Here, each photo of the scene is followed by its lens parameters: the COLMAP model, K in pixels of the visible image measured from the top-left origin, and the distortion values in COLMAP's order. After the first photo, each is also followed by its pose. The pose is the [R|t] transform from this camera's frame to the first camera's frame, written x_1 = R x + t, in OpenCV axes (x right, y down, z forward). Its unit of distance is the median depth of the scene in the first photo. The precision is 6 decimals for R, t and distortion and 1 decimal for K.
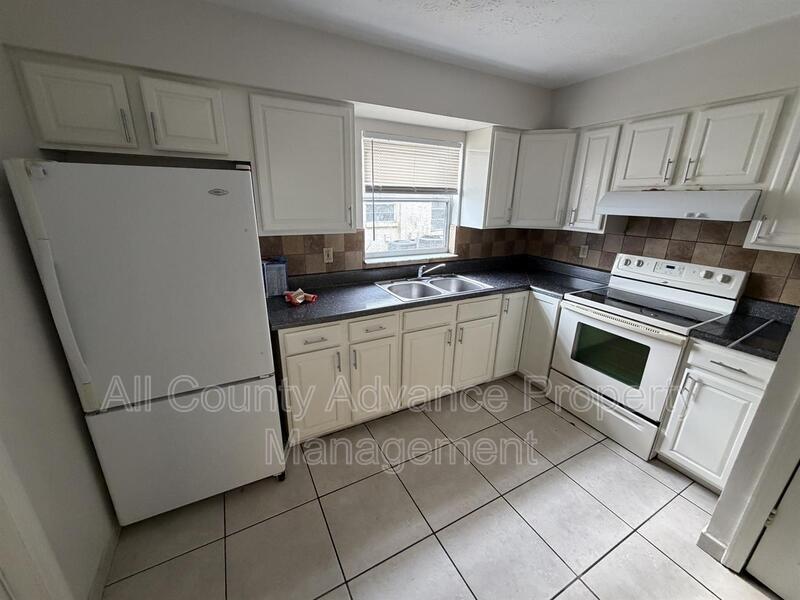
lens RADIAL K [[321.4, 0, 401.1], [0, 321.4, 300.5], [0, 0, 1]] dist [0.001699, 0.000328]
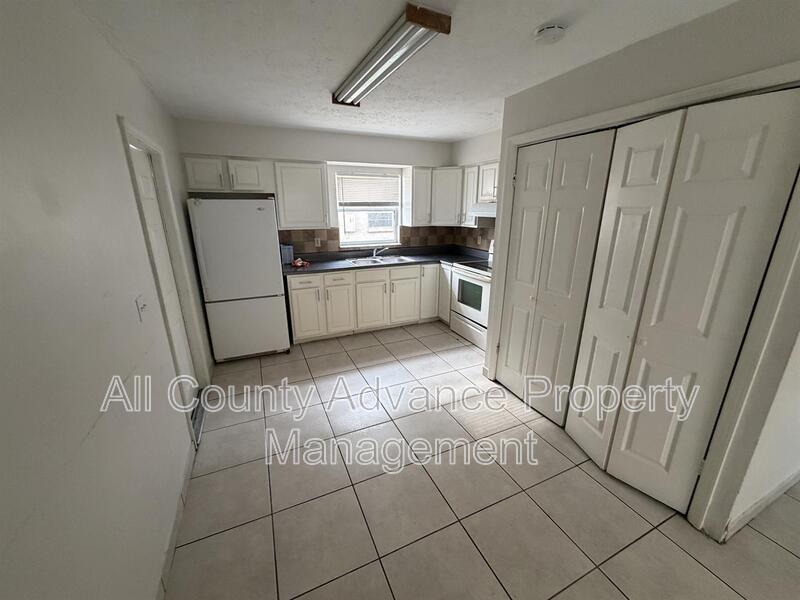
lens RADIAL K [[321.4, 0, 400.6], [0, 321.4, 300.5], [0, 0, 1]] dist [0.001699, 0.000328]
pose [[0.997599, 0.000693, -0.069245, 0.348672], [-0.002378, 0.999703, -0.024245, 0.219242], [0.069208, 0.024351, 0.997305, -0.711667]]
